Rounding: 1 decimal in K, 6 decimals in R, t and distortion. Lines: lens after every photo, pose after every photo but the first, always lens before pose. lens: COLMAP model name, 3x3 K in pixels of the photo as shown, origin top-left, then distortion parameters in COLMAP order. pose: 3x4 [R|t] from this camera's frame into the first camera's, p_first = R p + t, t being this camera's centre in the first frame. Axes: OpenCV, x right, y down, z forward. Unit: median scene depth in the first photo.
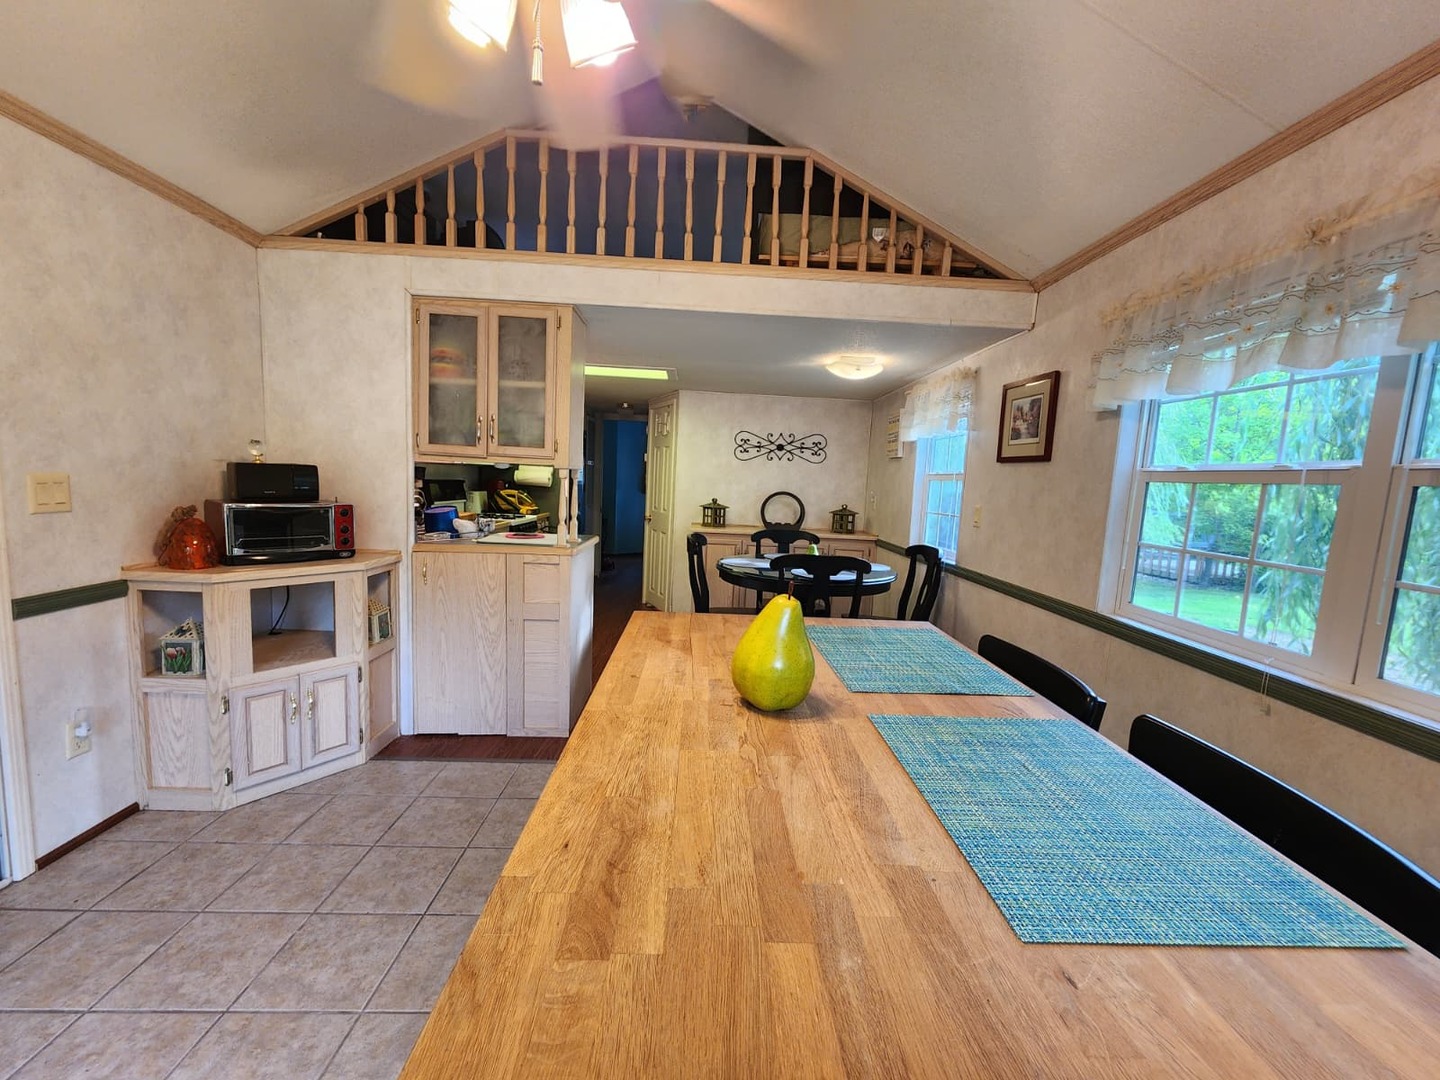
lens RADIAL K [[596.7, 0, 721.4], [0, 596.7, 549.1], [0, 0, 1]] dist [0.001401, 0.000889]
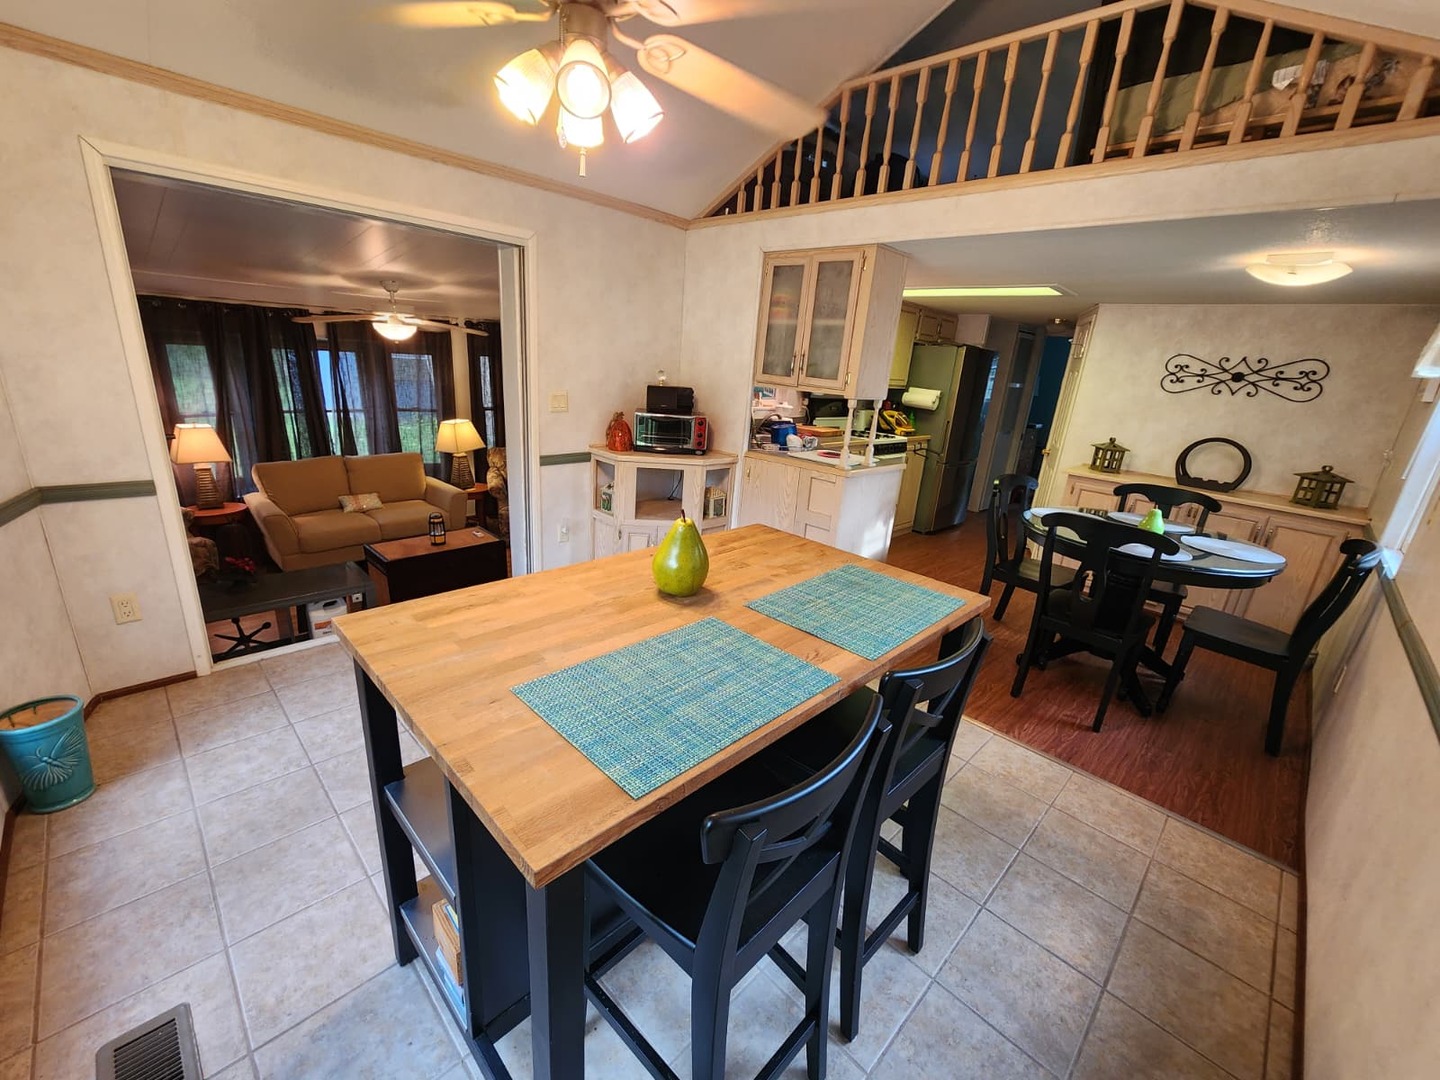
lens RADIAL K [[596.7, 0, 721.4], [0, 596.7, 549.1], [0, 0, 1]] dist [0.001401, 0.000889]
pose [[0.685673, 0.229513, -0.690779, 0.432575], [-0.127839, 0.972210, 0.196125, -0.052032], [0.716596, -0.046169, 0.695959, 0.029291]]
